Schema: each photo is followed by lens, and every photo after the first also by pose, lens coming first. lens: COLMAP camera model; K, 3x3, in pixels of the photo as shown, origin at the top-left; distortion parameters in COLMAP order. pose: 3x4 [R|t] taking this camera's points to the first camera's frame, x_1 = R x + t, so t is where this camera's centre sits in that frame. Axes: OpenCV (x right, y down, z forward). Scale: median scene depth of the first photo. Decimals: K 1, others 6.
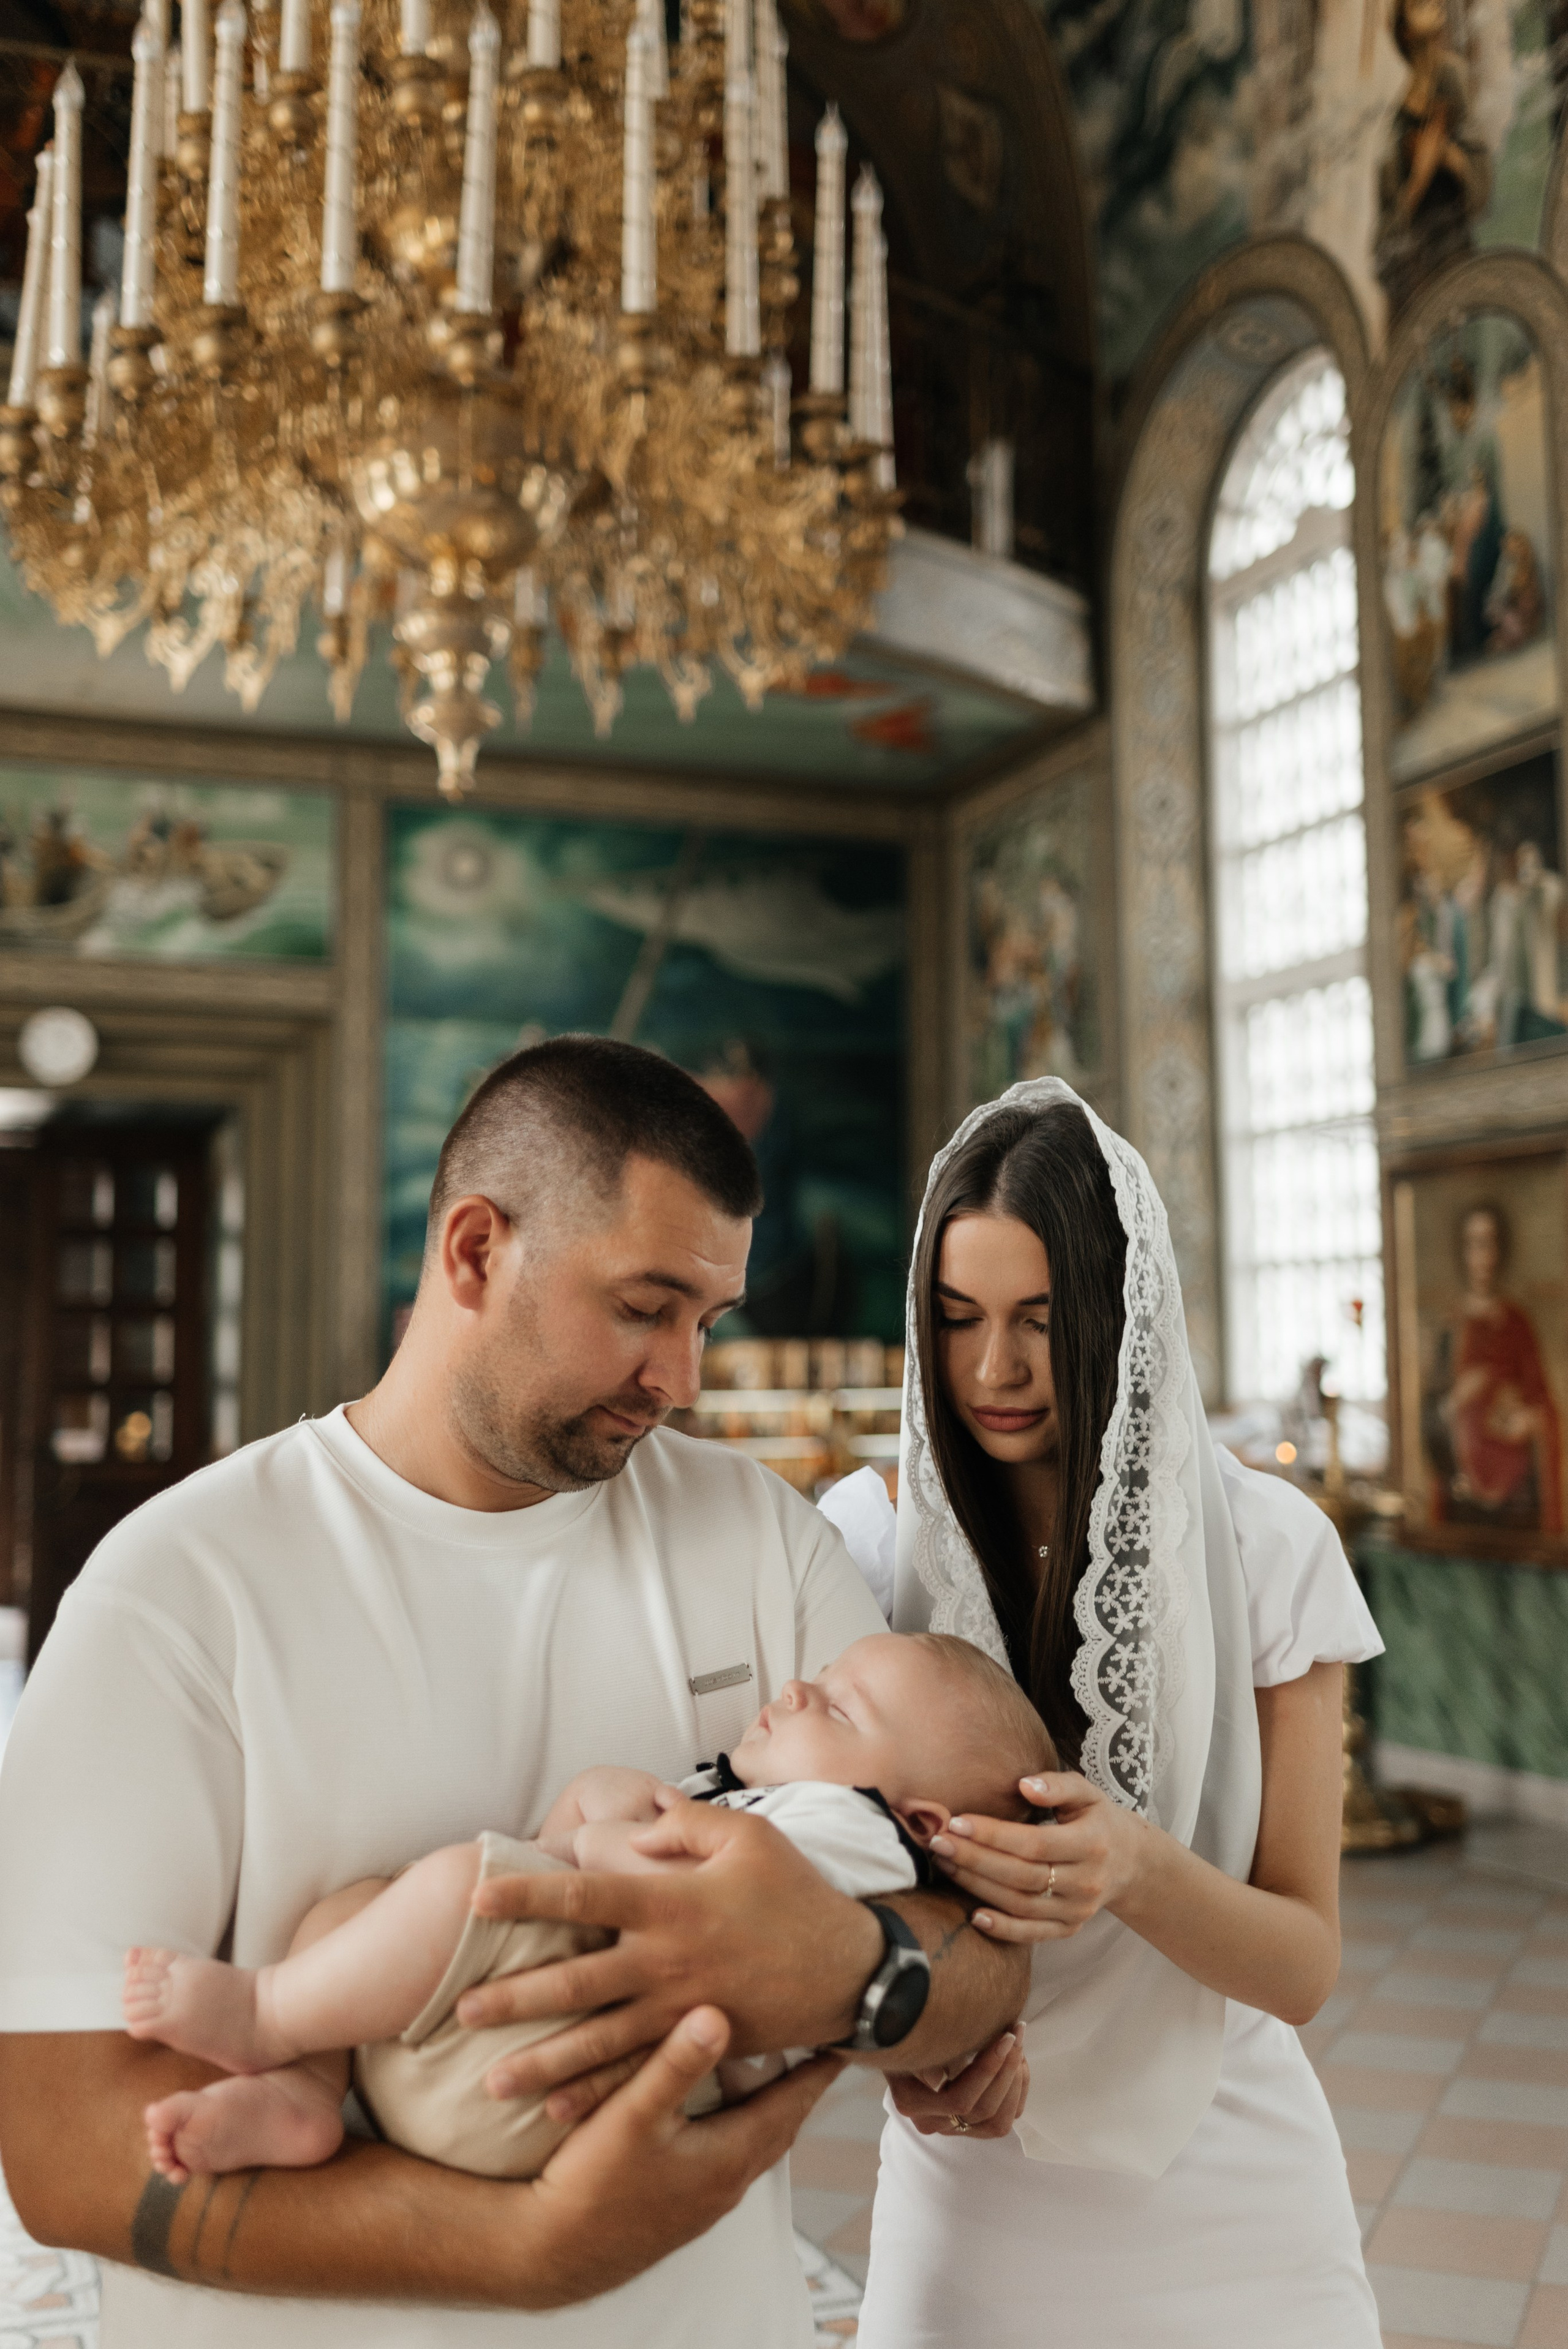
lens RADIAL K [[2338.5, 0, 778.6], [0, 2338.5, 1126.2], [0, 0, 1]] dist [-0.009297, -0.017462]
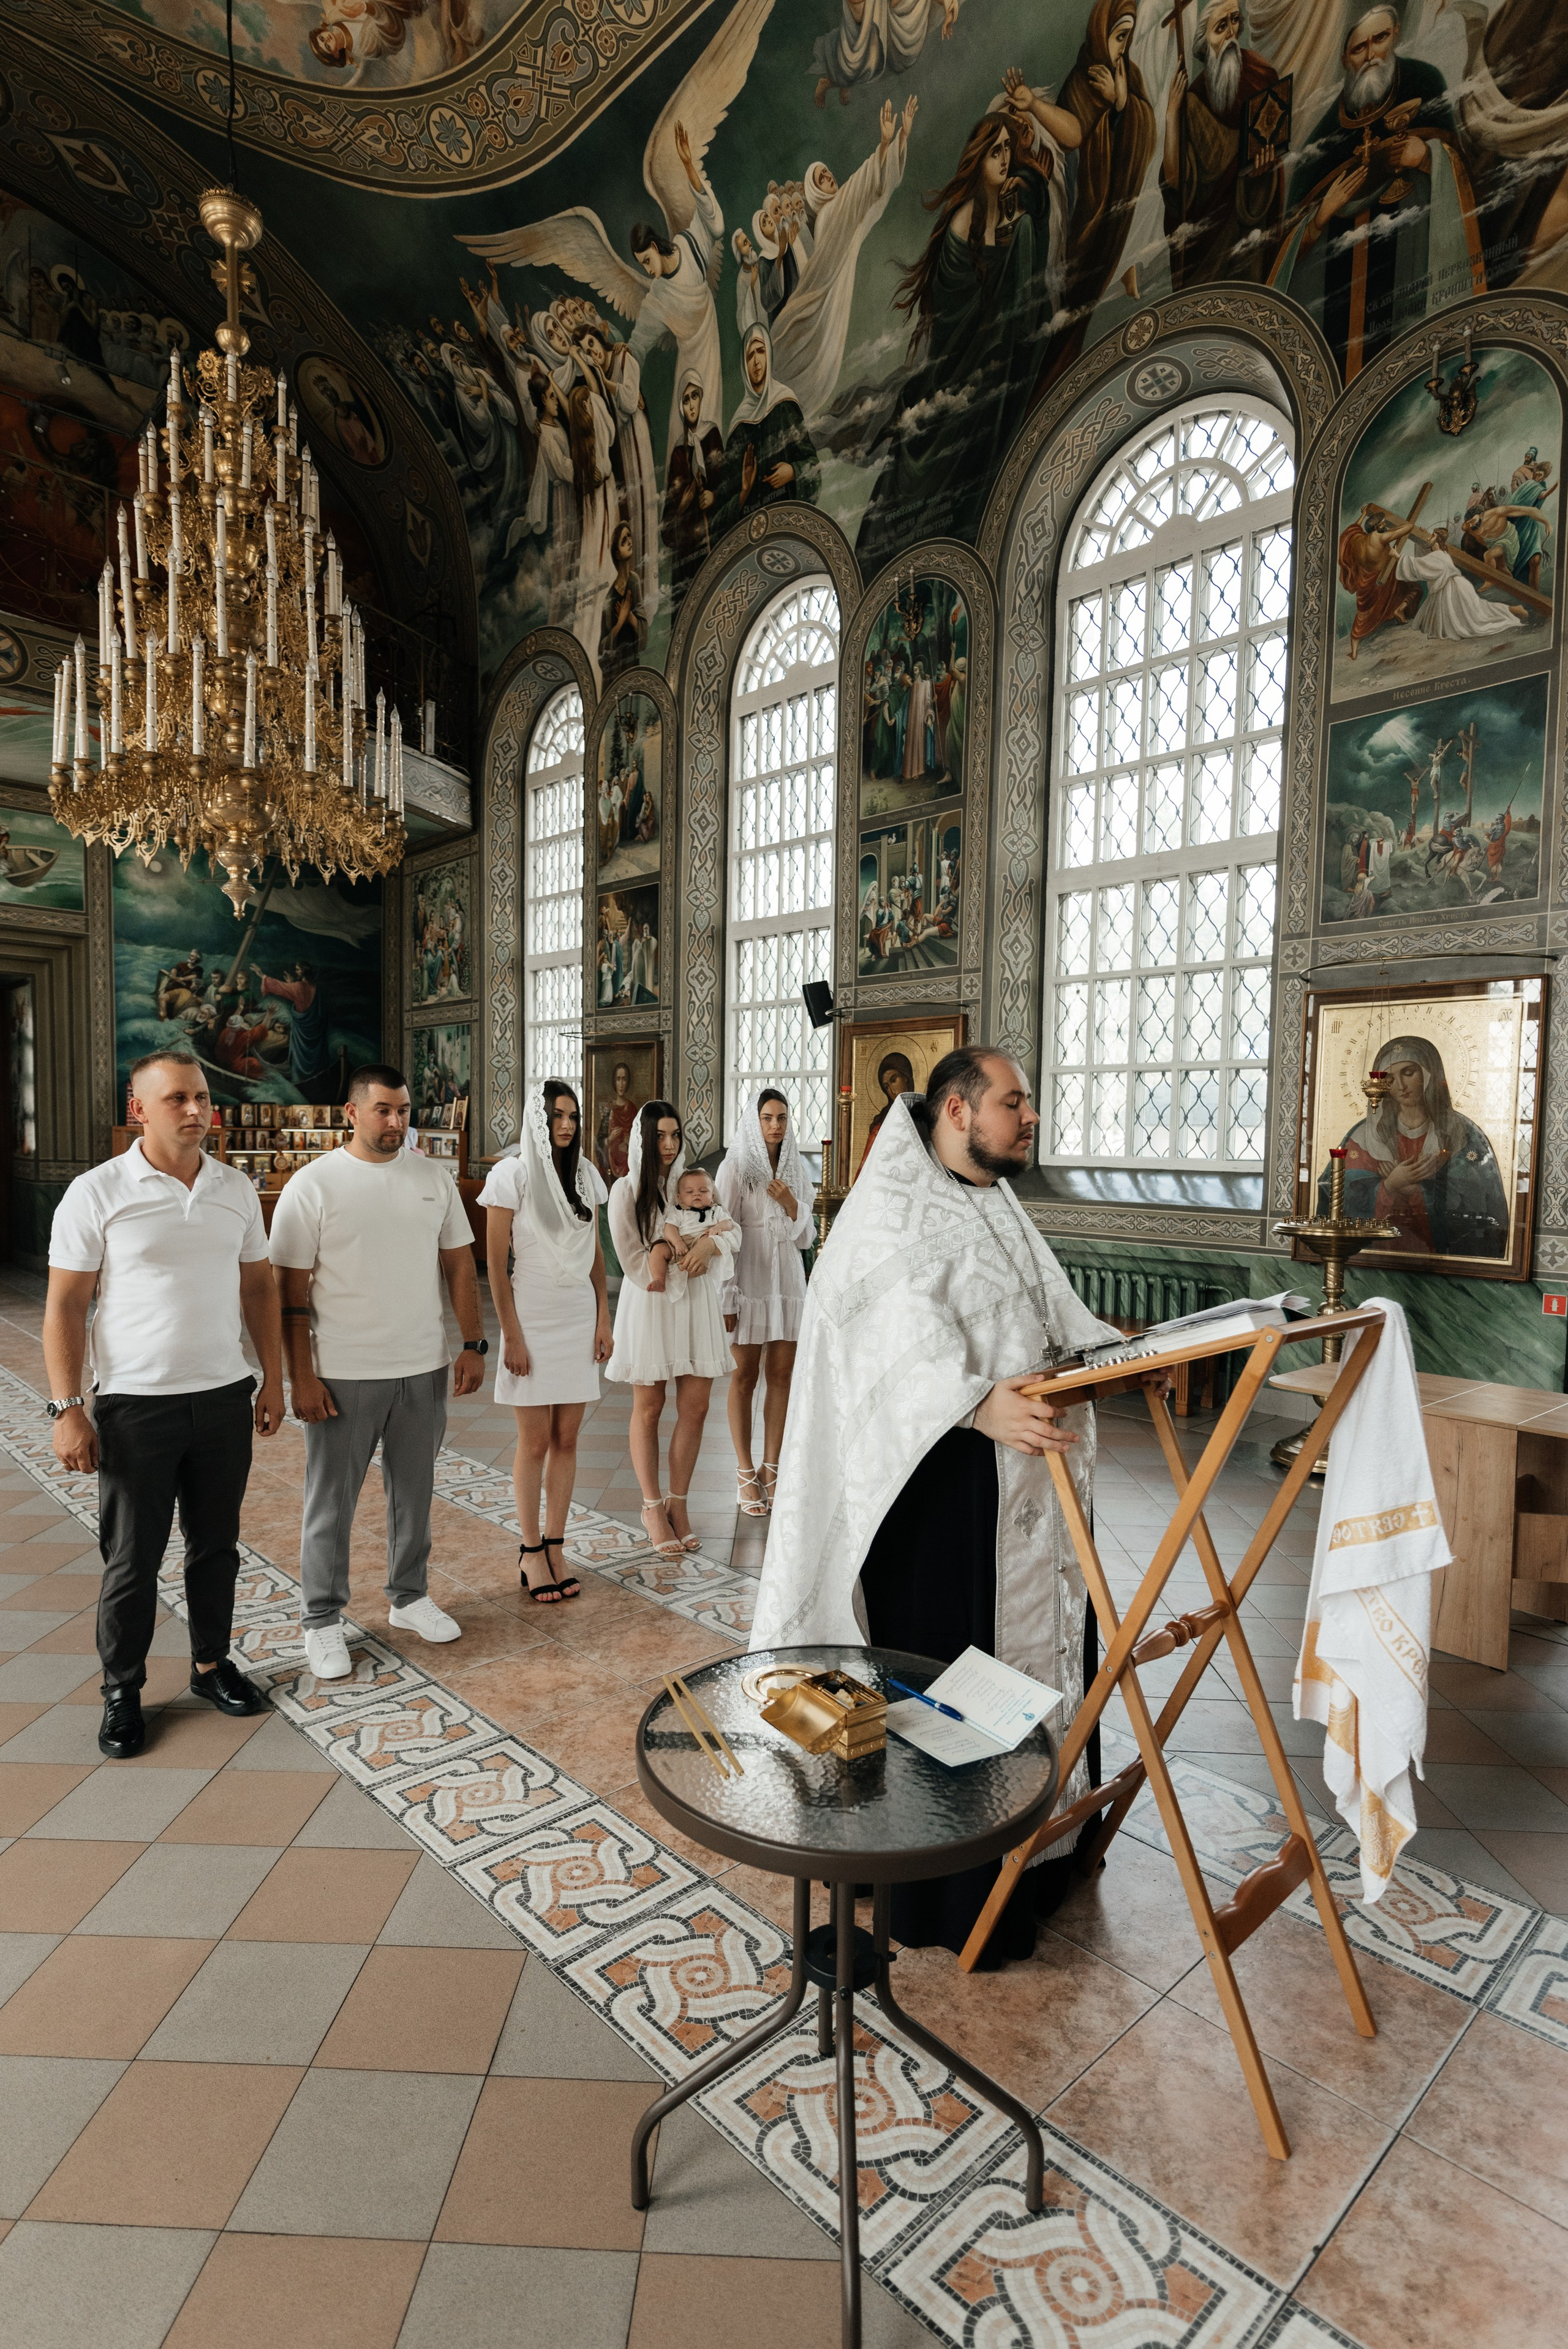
lens RADIAL K [[1166.3, 0, 774.5], [0, 1166.3, 1215.6], [0, 0, 1]] dist [0.014090, -0.013035]
pose [[0.923750, -0.002278, 0.382990, -0.032316], [-0.068982, 0.982639, 0.172227, -0.029955], [-0.376733, -0.185514, 0.907555, -0.227043]]
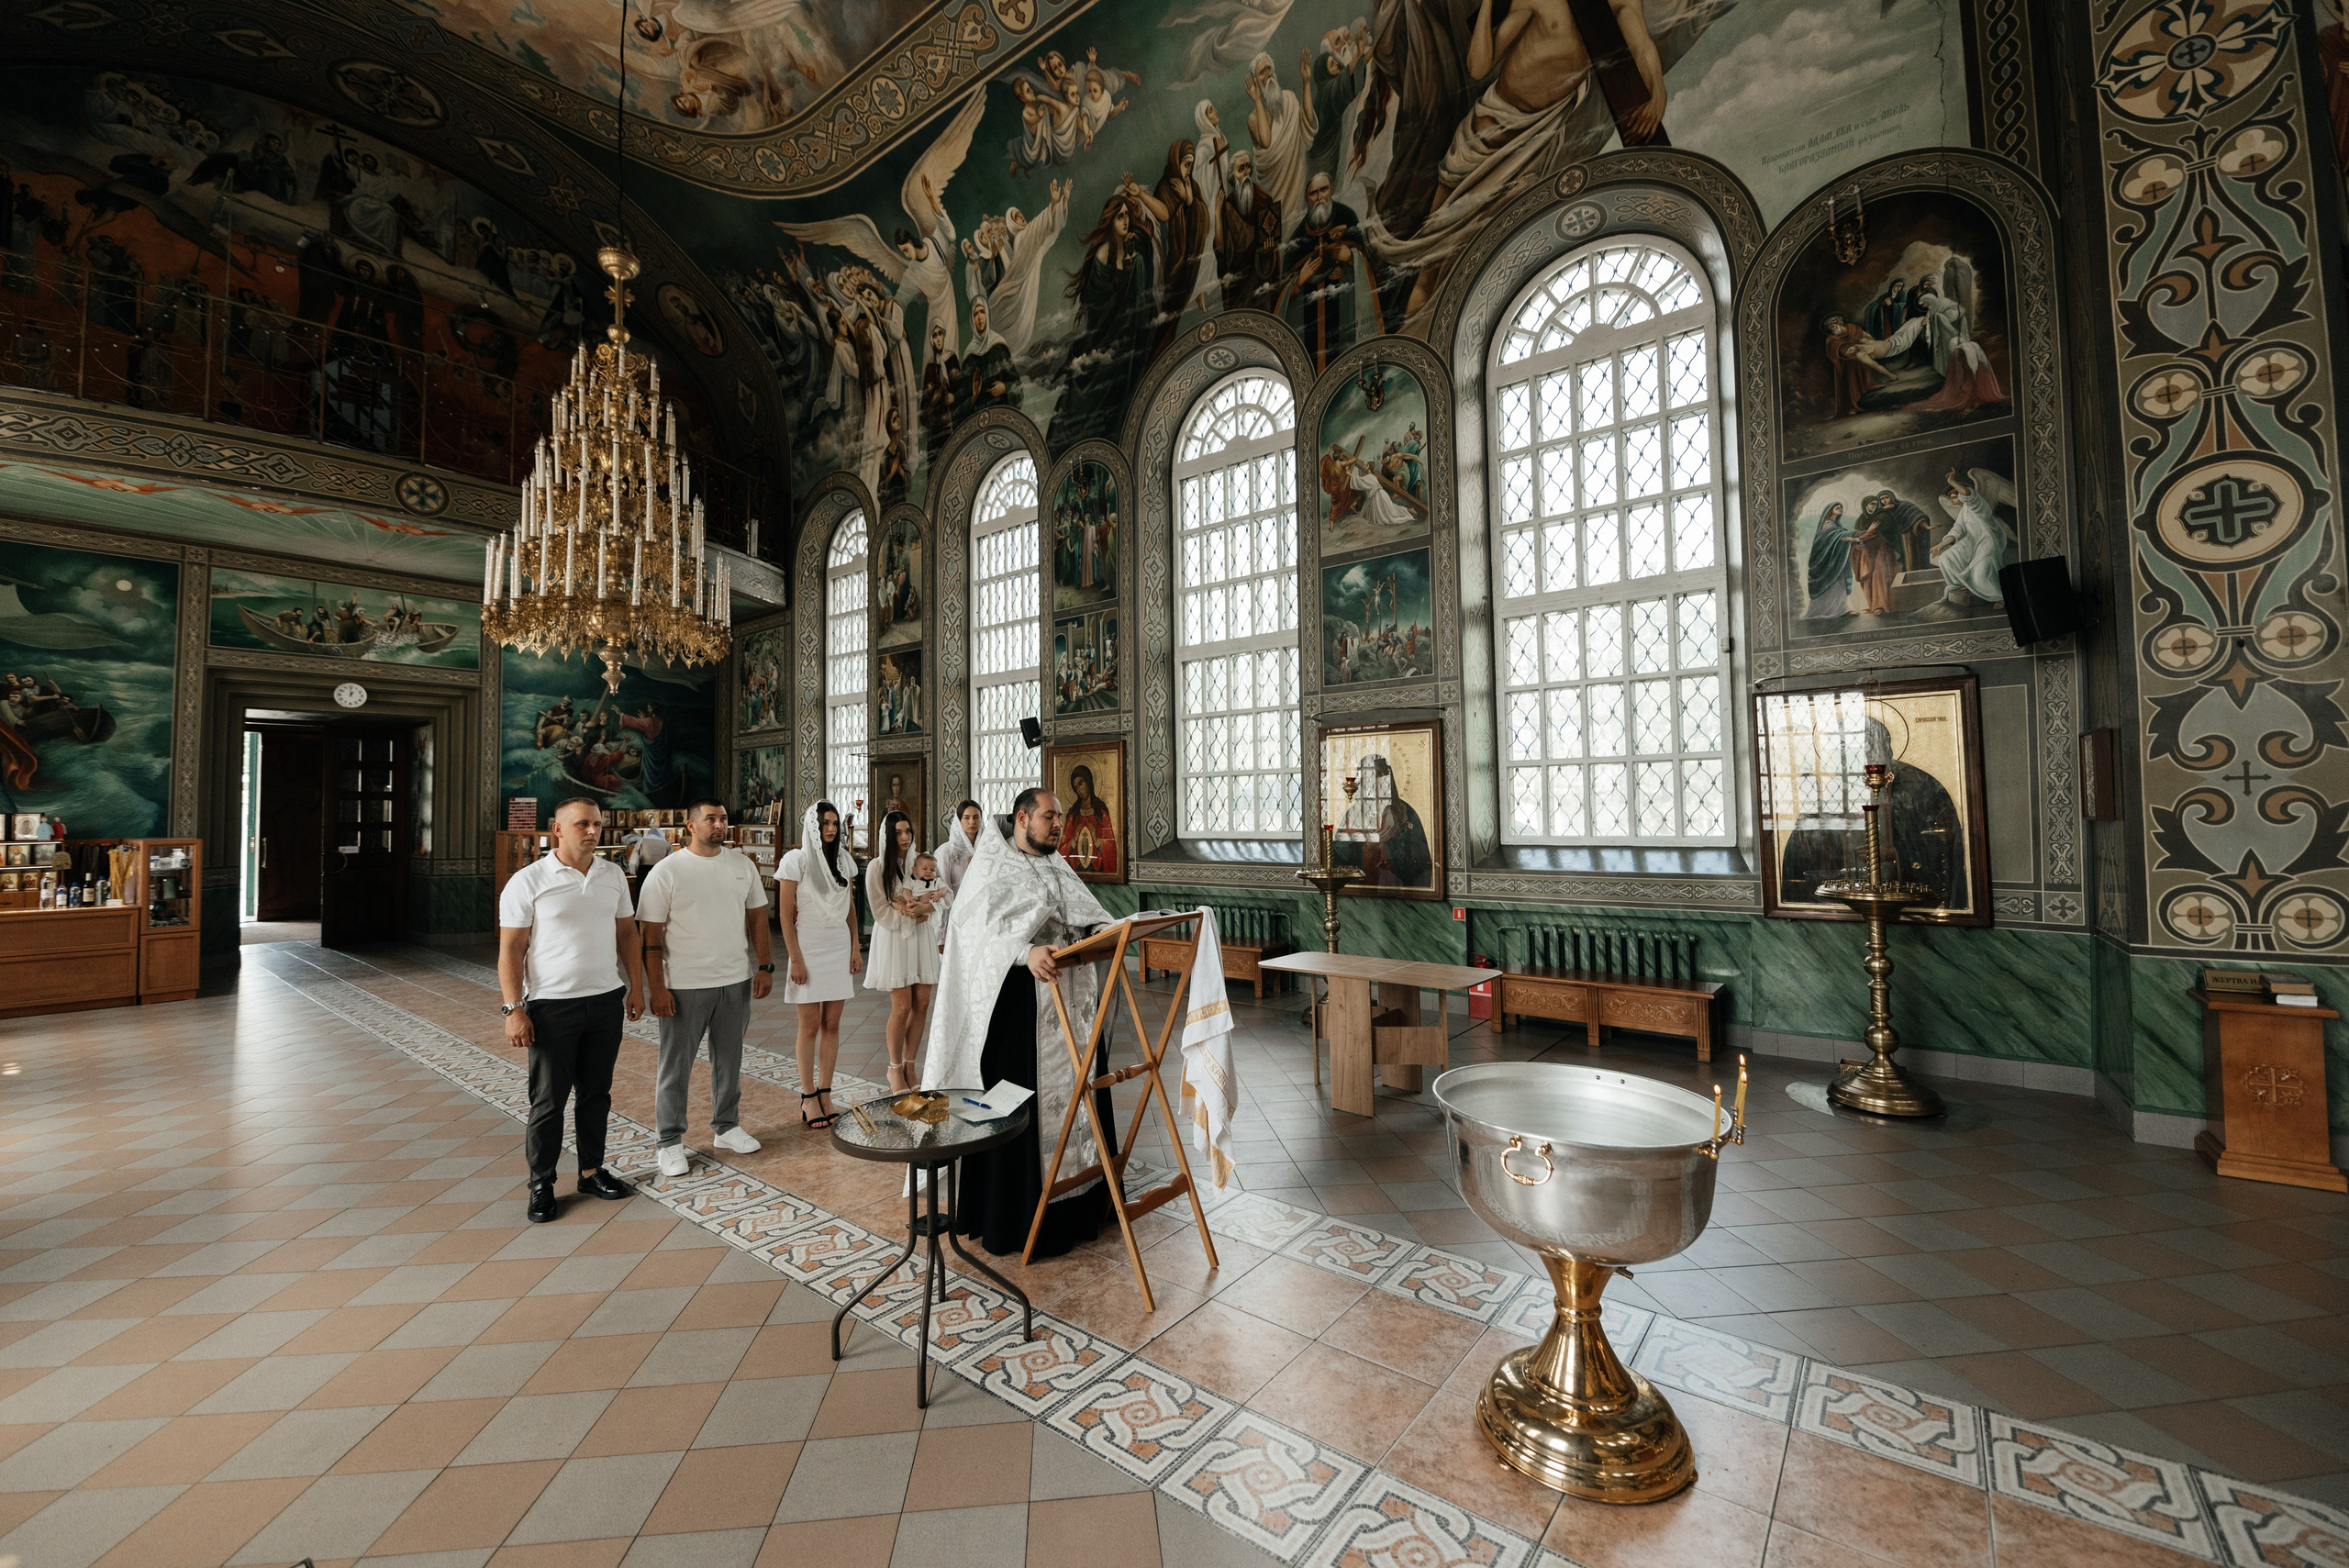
lens RADIAL K [[911.2, 0, 1174.5], [0, 911.2, 784.0], [0, 0, 1]] dist [0.000756, -0.008182]
pose [[0.860288, 0.013634, 0.509626, -0.039976], [-0.053099, 0.996602, 0.062974, -0.053817], [-0.507035, -0.081236, 0.858089, -0.364314]]
